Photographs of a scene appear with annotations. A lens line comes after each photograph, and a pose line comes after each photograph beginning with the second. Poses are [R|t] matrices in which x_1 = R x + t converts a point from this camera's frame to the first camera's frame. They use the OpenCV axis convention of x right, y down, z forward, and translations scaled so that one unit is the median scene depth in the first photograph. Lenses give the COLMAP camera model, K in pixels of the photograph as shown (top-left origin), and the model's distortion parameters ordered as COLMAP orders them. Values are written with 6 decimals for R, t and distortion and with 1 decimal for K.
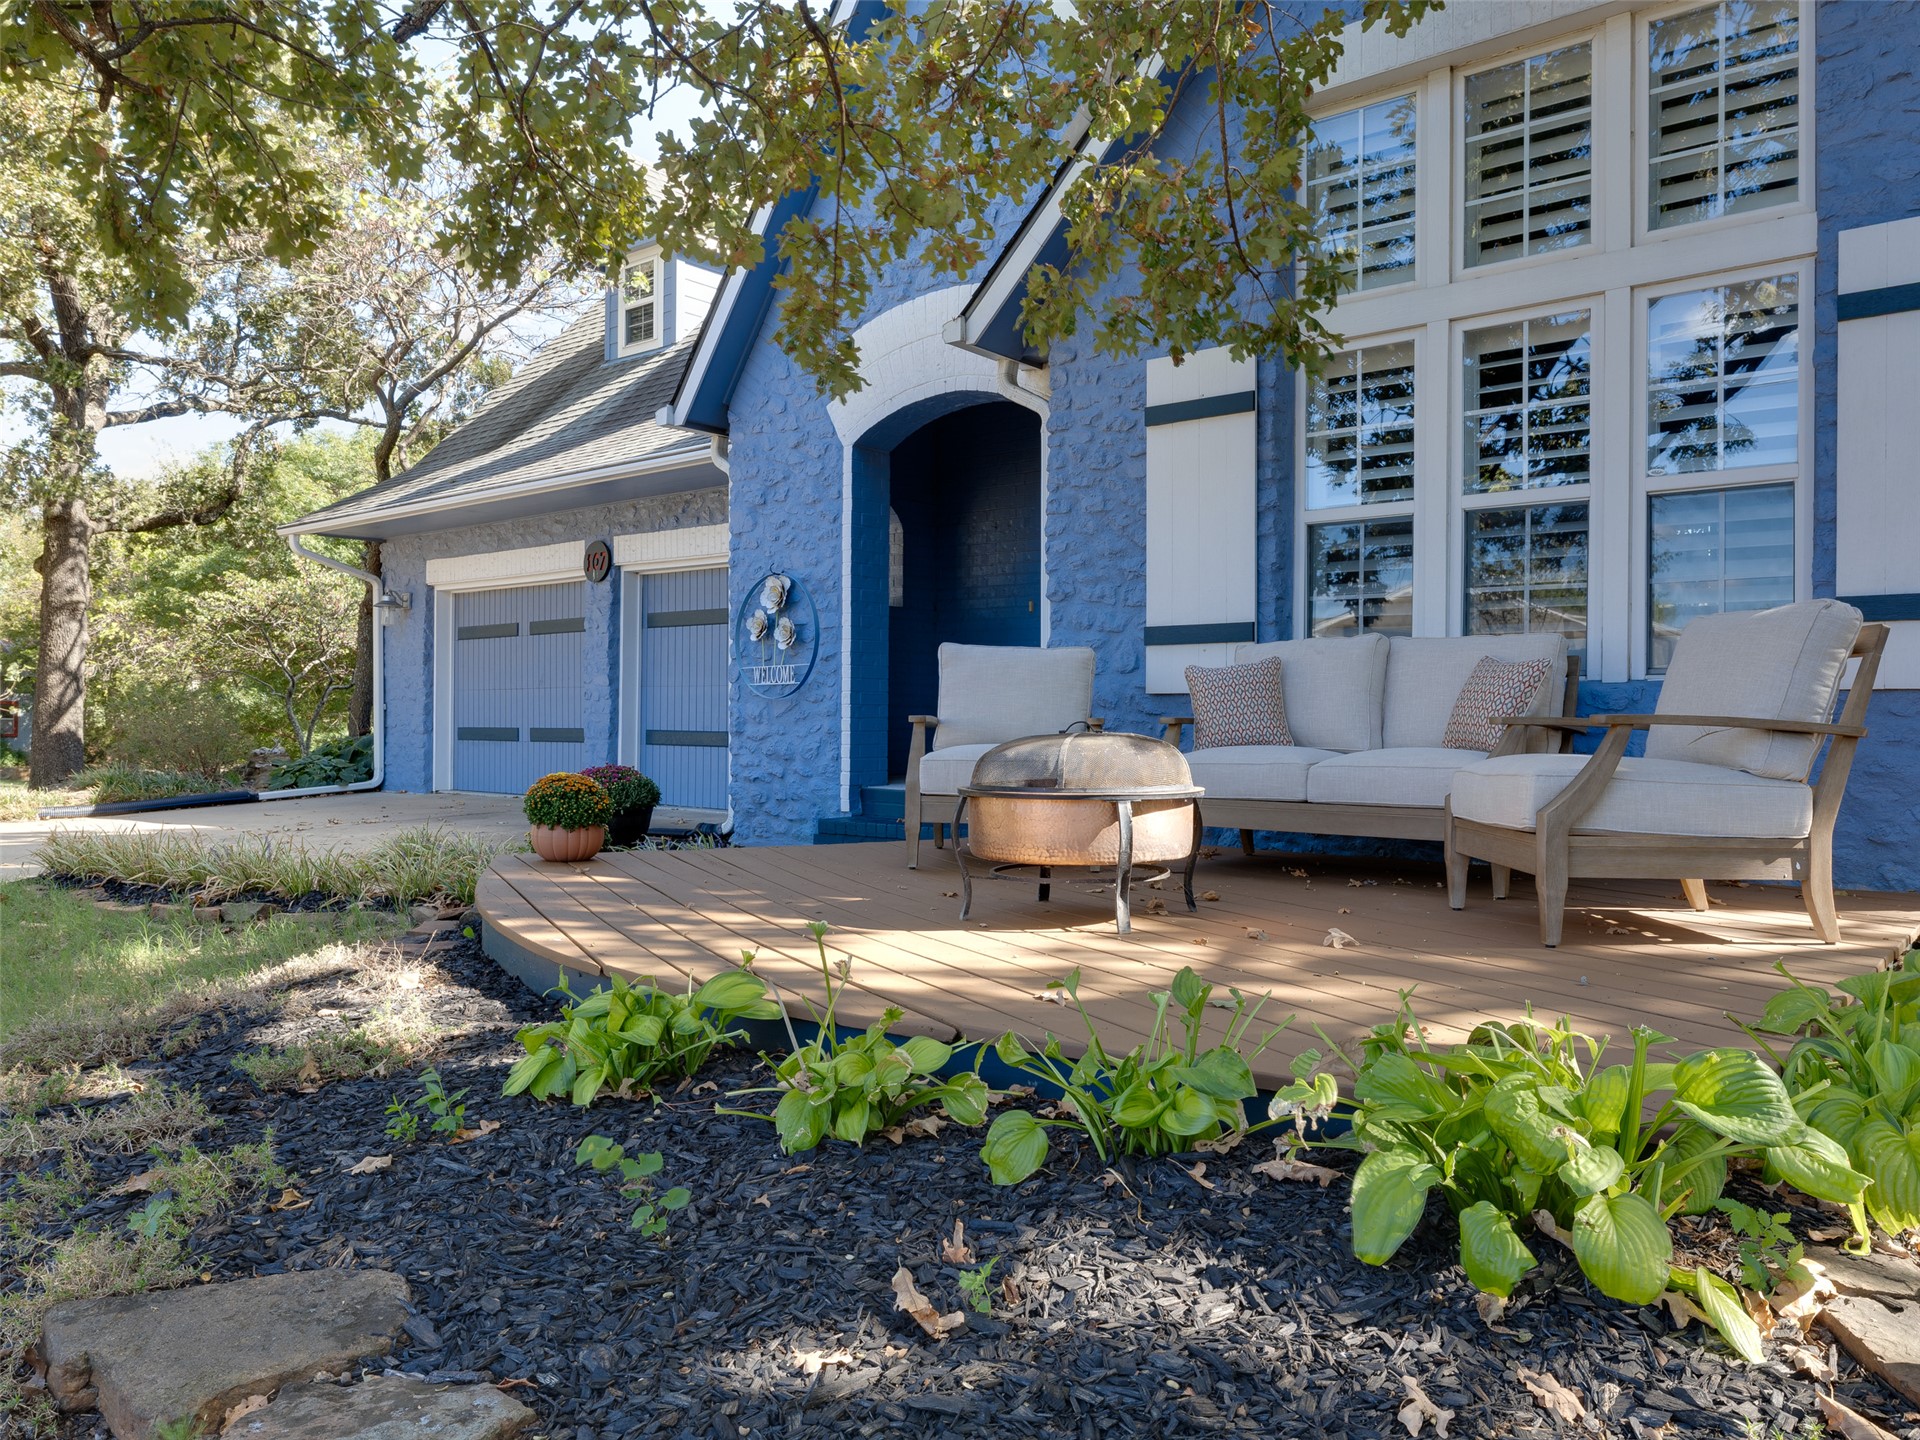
lens RADIAL K [[1370.3, 0, 966.5], [0, 1370.3, 722.3], [0, 0, 1]] dist [-0.004514, 0.000782]
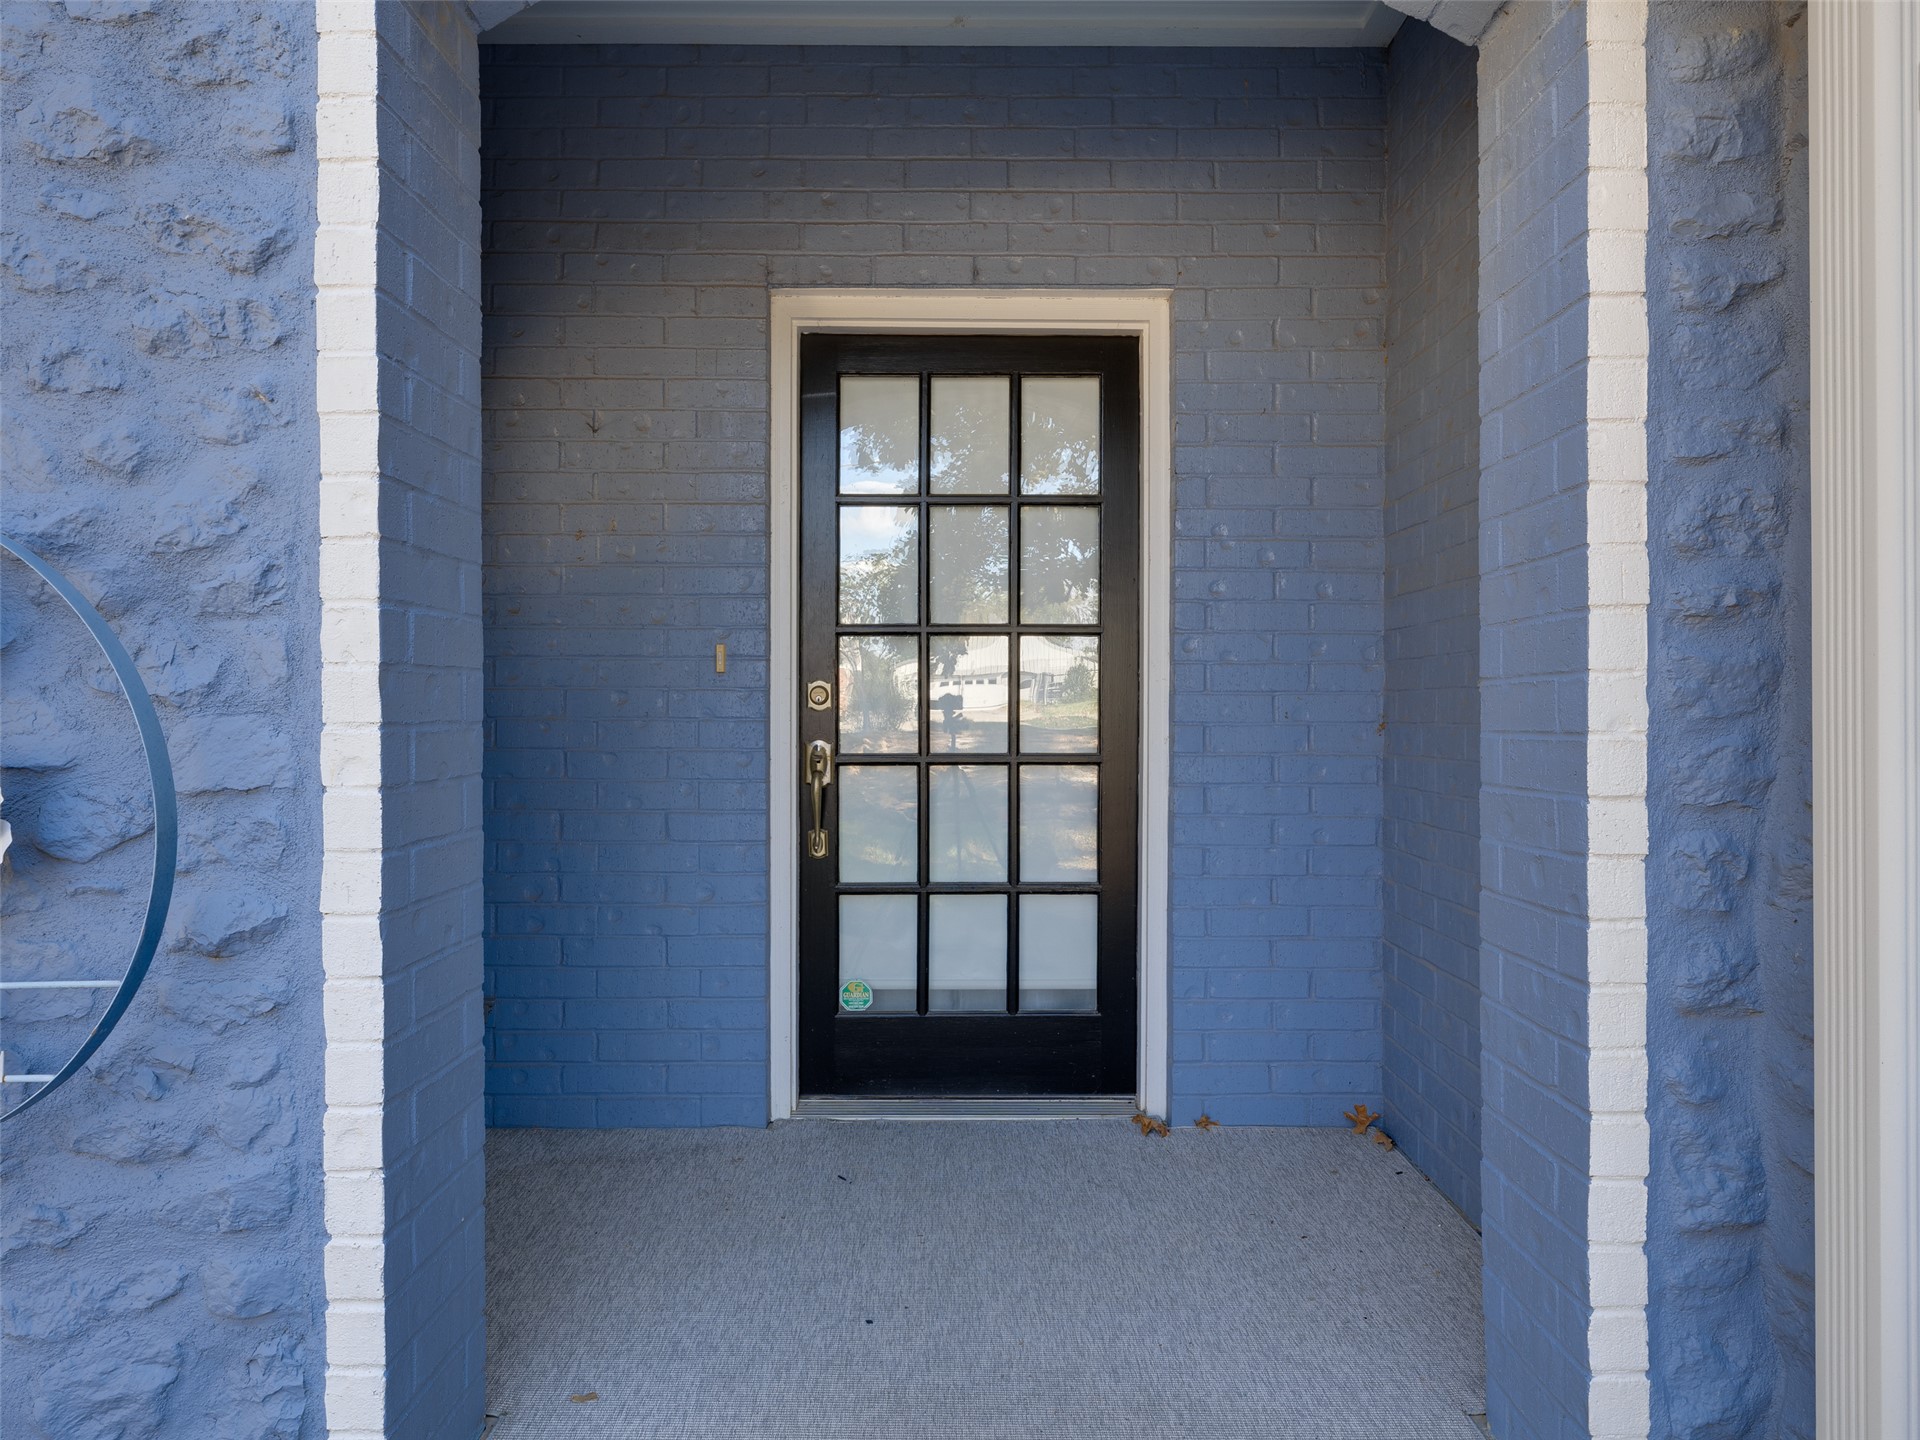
lens RADIAL K [[1358.6, 0, 961.4], [0, 1358.6, 713.5], [0, 0, 1]] dist [-0.001028, 0.000758]
pose [[0.782640, -0.012737, 0.622344, -0.096693], [0.010558, 0.999918, 0.007188, -0.055695], [-0.622384, 0.000945, 0.782711, 0.534523]]
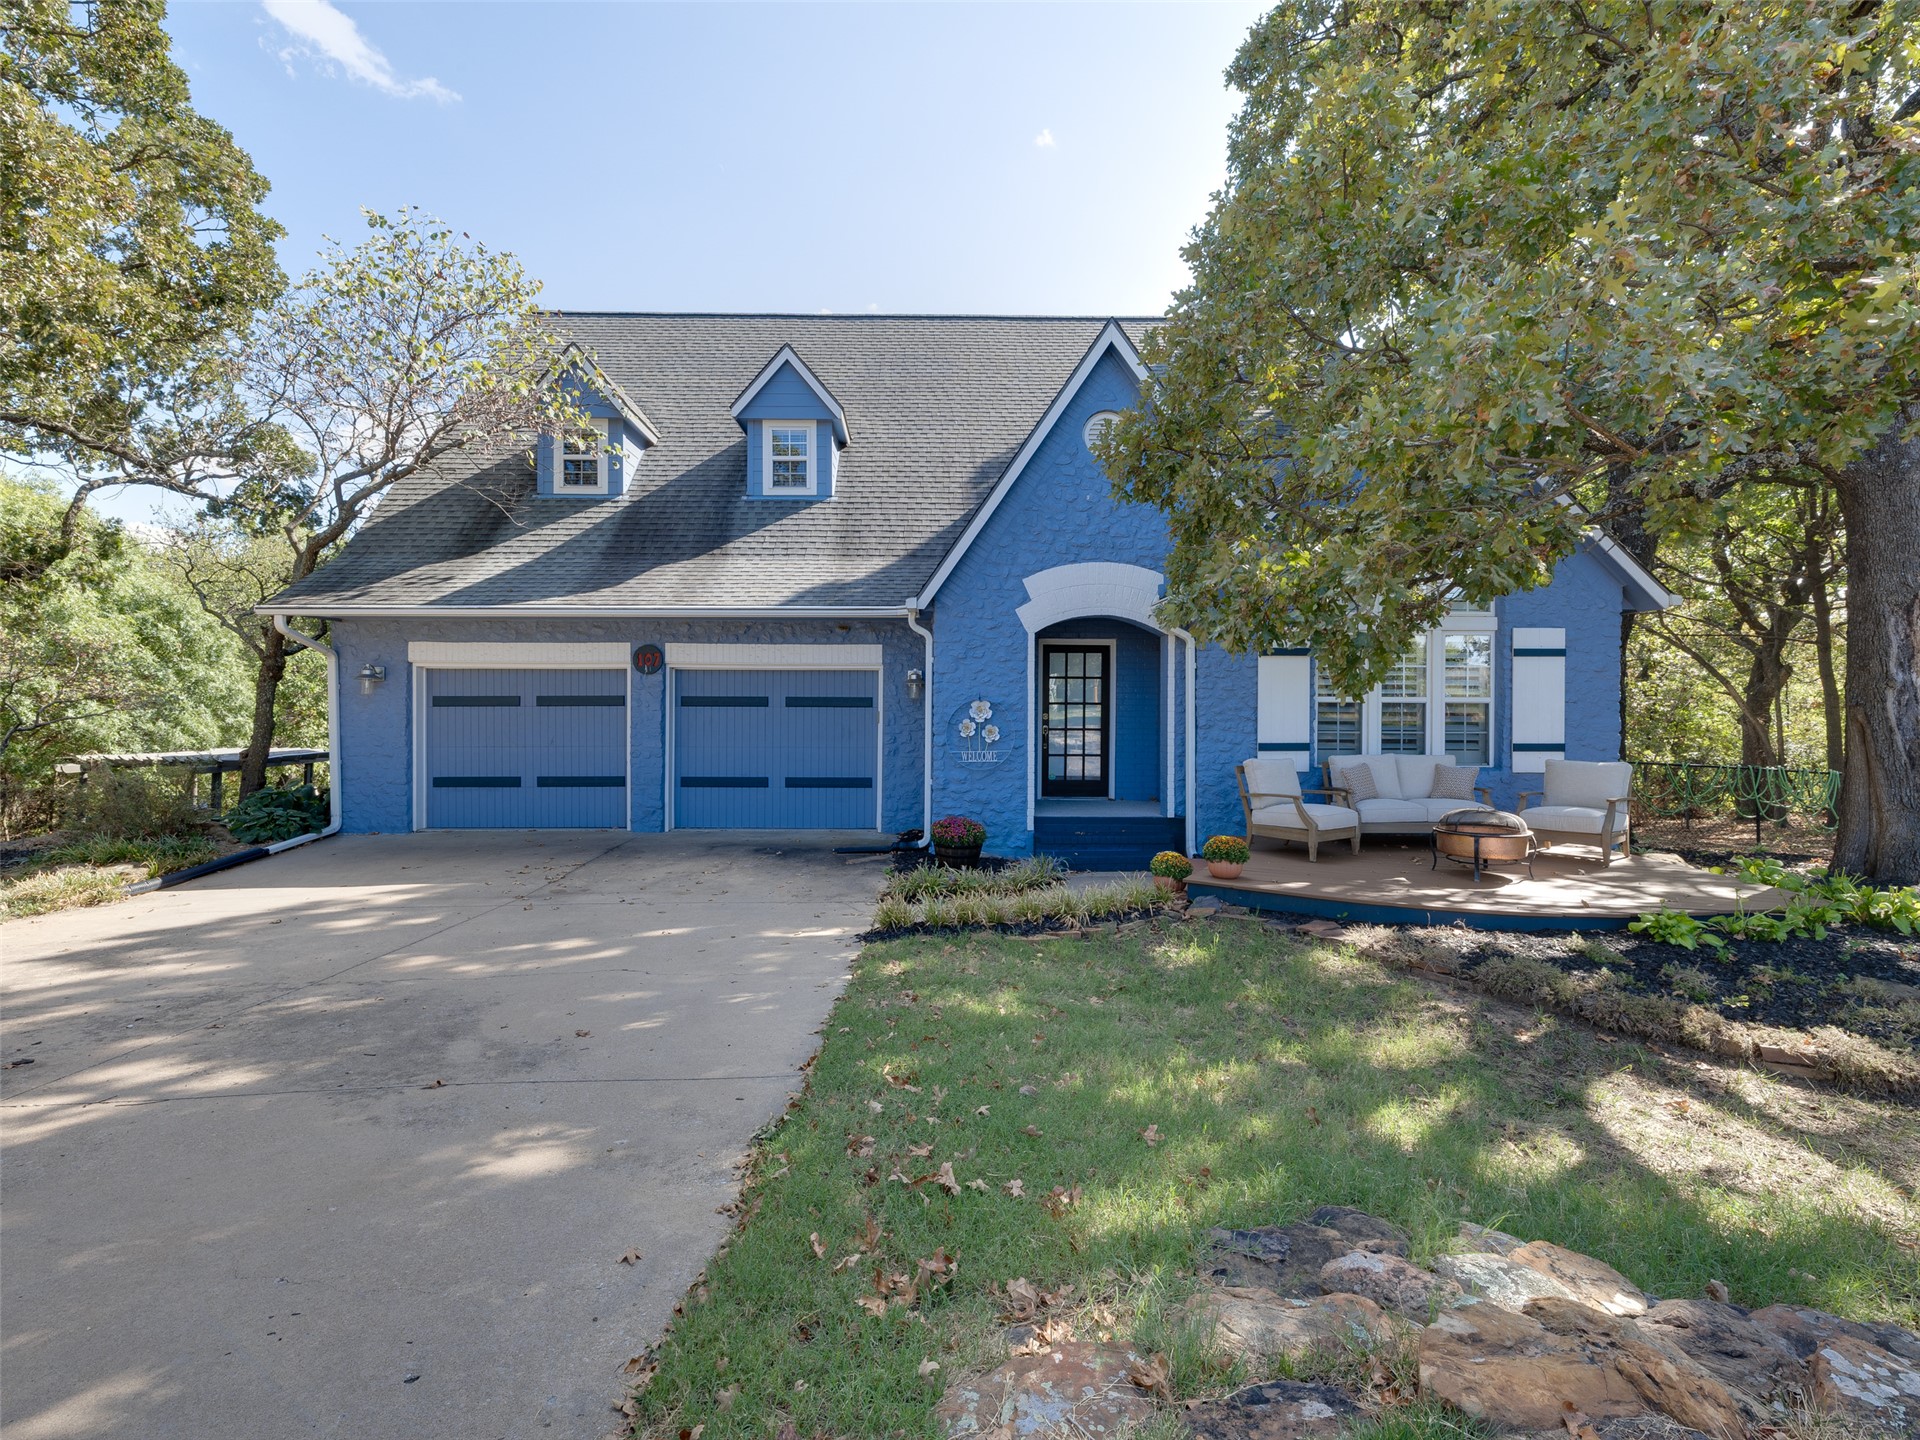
lens RADIAL K [[920.8, 0, 956.9], [0, 920.8, 705.3], [0, 0, 1]] dist [-0.000718, 0.000057]
pose [[0.772115, -0.009187, 0.635416, -0.650628], [0.007733, 0.999957, 0.005061, -0.075637], [-0.635435, 0.001005, 0.772154, 0.070139]]
